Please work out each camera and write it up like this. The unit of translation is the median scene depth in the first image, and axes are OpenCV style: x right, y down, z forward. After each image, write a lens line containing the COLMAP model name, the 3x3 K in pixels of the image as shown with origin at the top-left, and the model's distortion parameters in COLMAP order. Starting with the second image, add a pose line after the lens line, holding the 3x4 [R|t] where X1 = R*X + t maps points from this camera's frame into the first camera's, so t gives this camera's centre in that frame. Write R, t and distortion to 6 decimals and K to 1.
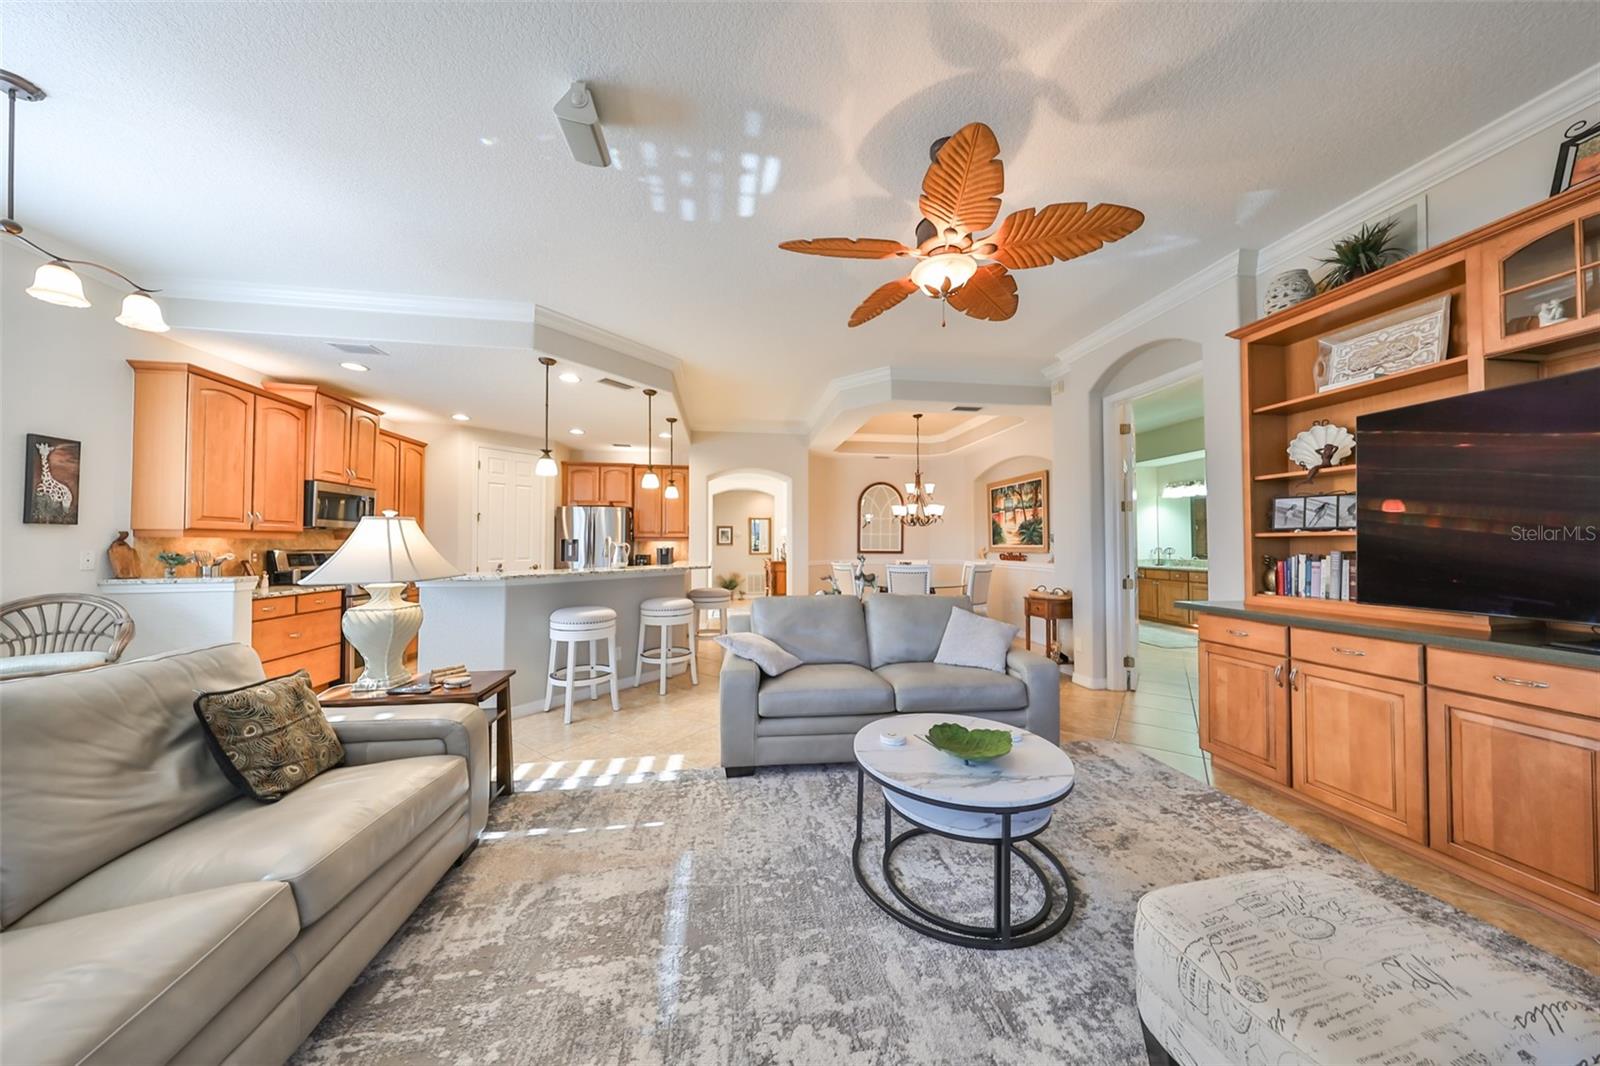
lens RADIAL K [[488.2, 0, 795.9], [0, 488.2, 540.7], [0, 0, 1]] dist [-0.000142, -0.000001]
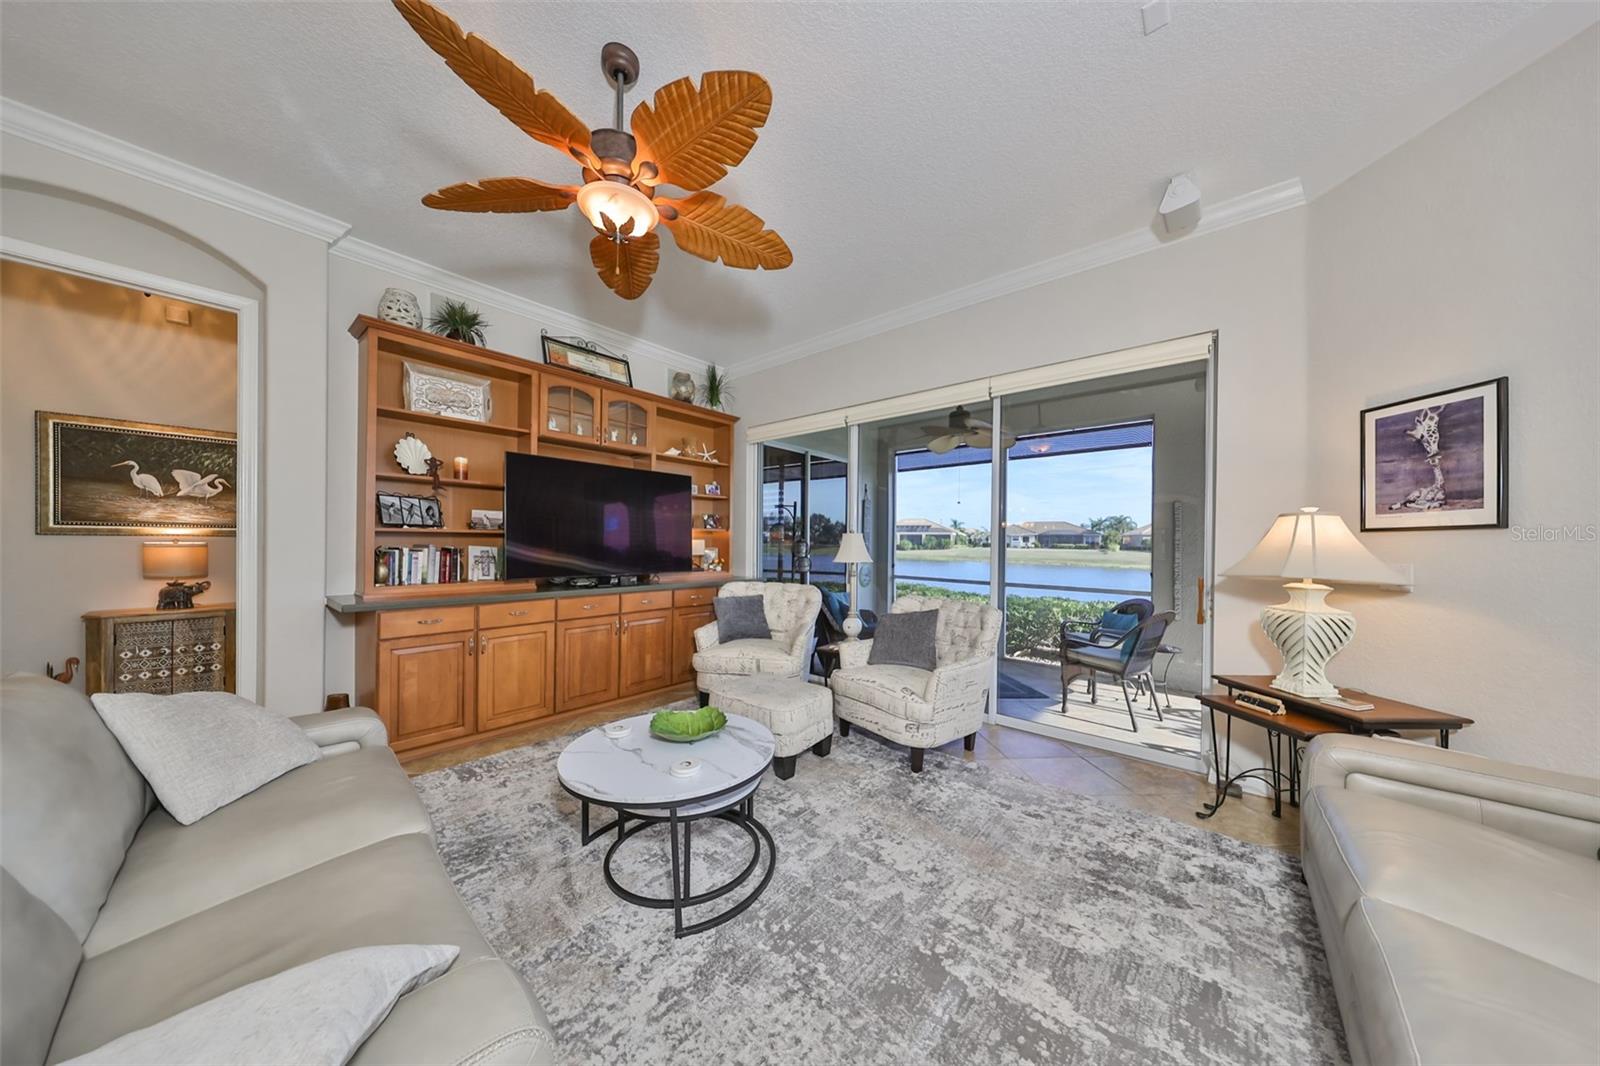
lens RADIAL K [[490.1, 0, 809.4], [0, 490.1, 540.3], [0, 0, 1]] dist [0.000260, 0.000096]
pose [[-0.665743, -0.003039, 0.746175, -0.437954], [-0.016870, 0.999797, -0.010979, 0.008062], [-0.745991, -0.019897, -0.665659, 1.059561]]
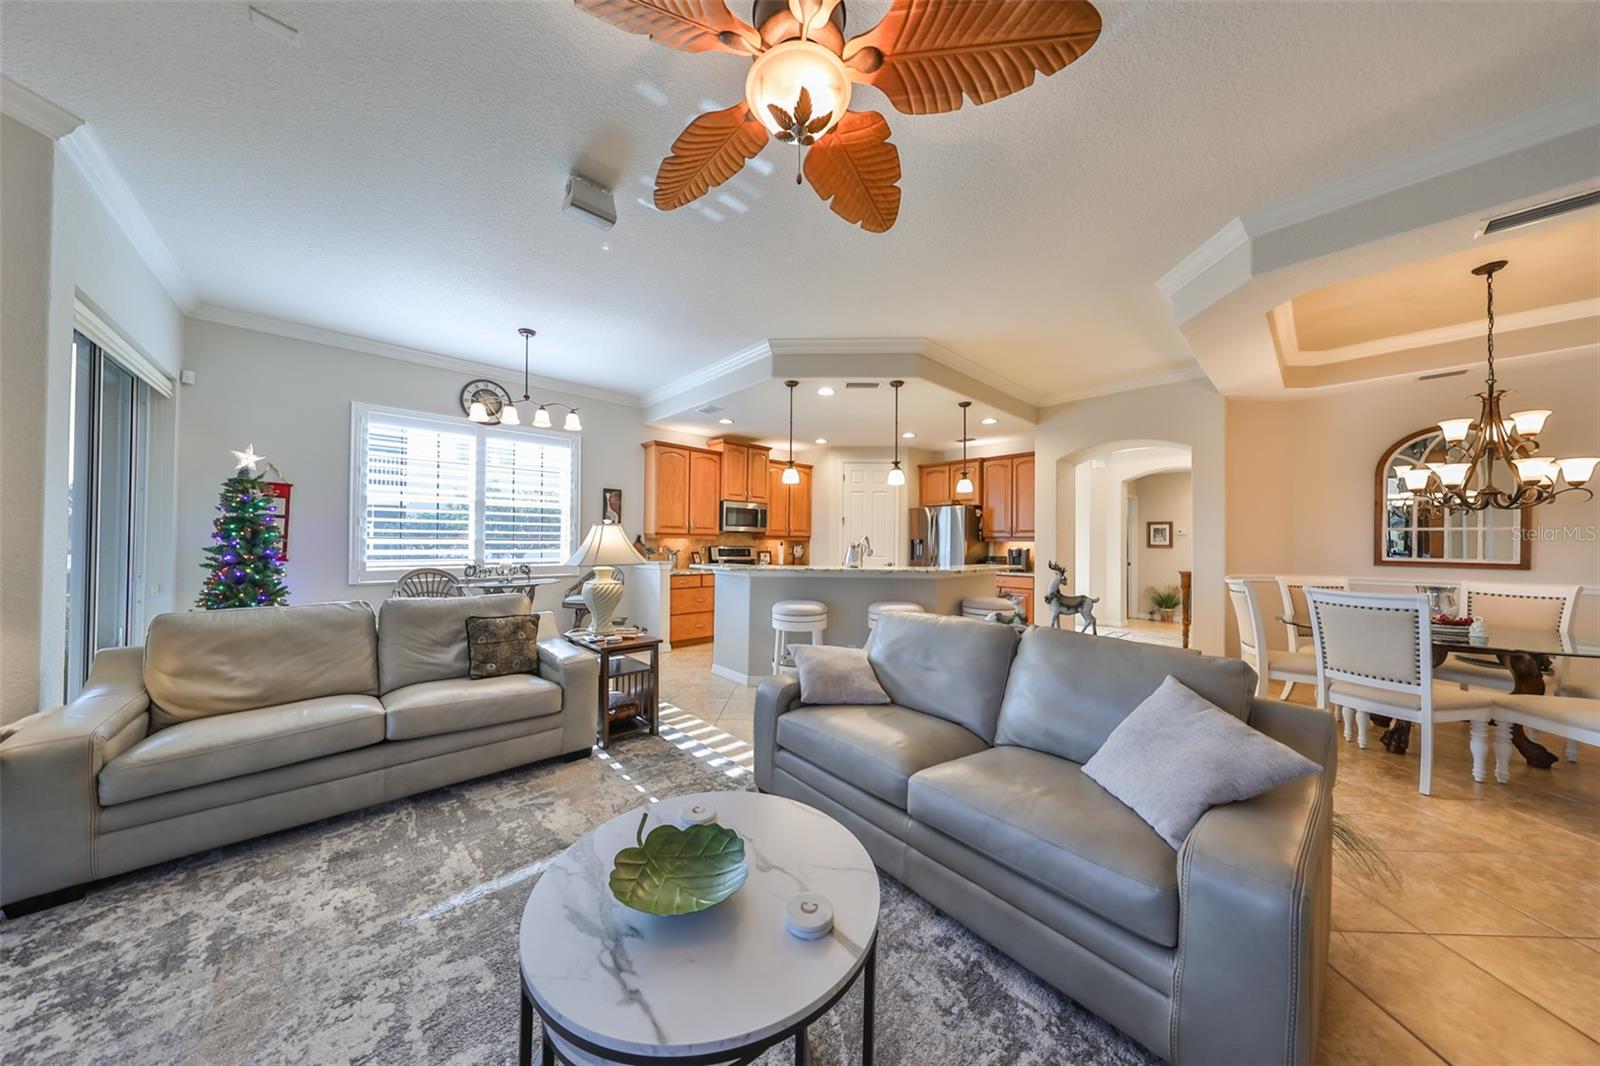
lens RADIAL K [[490.1, 0, 809.4], [0, 490.1, 540.3], [0, 0, 1]] dist [0.000260, 0.000096]
pose [[0.572519, 0.000059, -0.819892, 0.655613], [-0.002130, 0.999997, -0.001415, 0.002894], [0.819889, 0.002556, 0.572517, 0.539159]]
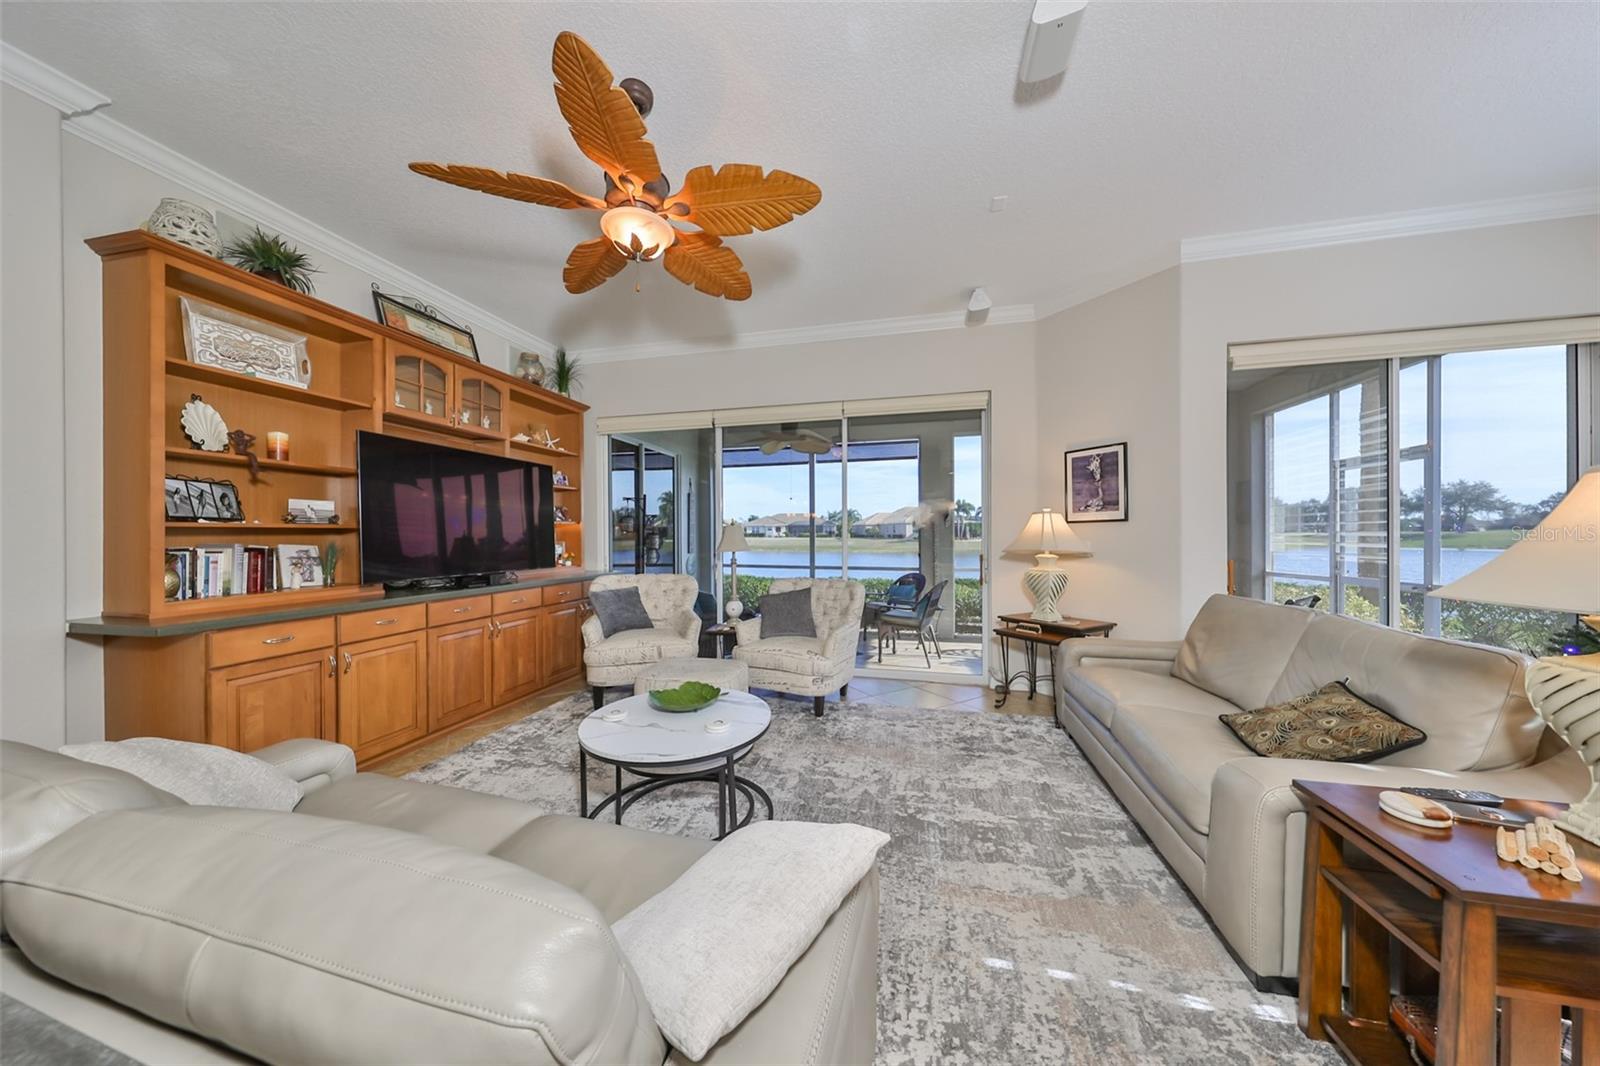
lens RADIAL K [[487.5, 0, 797.2], [0, 487.5, 532.0], [0, 0, 1]] dist [0.001112, 0.000029]
pose [[-0.927635, 0.005800, 0.373442, -0.248238], [0.000985, 0.999914, -0.013083, 0.011753], [-0.373486, -0.011768, -0.927561, 1.403697]]
